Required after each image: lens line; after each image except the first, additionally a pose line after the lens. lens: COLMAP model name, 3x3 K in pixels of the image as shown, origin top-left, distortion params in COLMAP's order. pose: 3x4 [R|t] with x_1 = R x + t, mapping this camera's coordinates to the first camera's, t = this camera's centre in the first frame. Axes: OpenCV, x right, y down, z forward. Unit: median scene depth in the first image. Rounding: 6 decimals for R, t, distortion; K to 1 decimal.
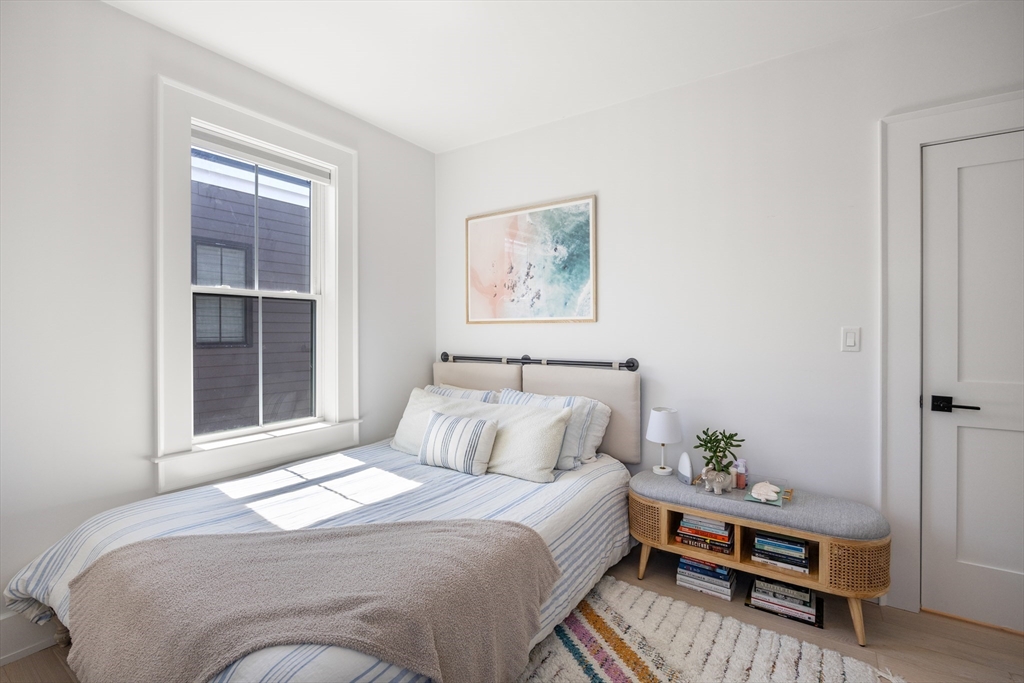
lens RADIAL K [[457.7, 0, 512.0], [0, 457.7, 341.5], [0, 0, 1]] dist [0.000544, 0.000080]
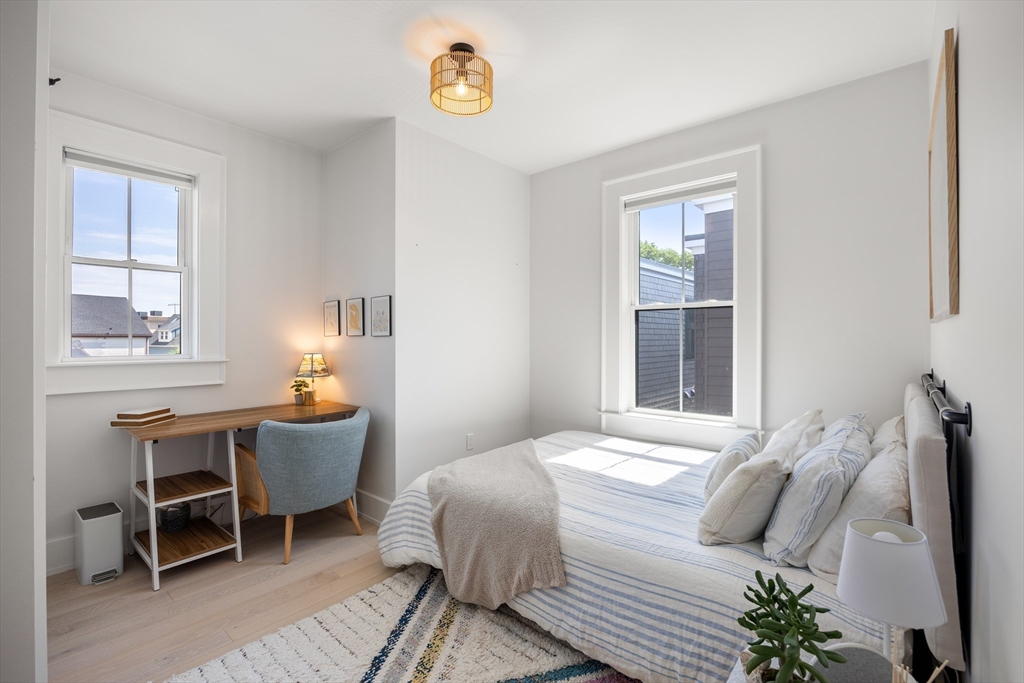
lens RADIAL K [[457.7, 0, 512.0], [0, 457.7, 341.5], [0, 0, 1]] dist [0.000544, 0.000080]
pose [[-0.113770, 0.007513, -0.993479, 0.910012], [-0.024287, 0.999652, 0.010341, -0.010493], [0.993210, 0.025305, -0.113547, 0.850189]]
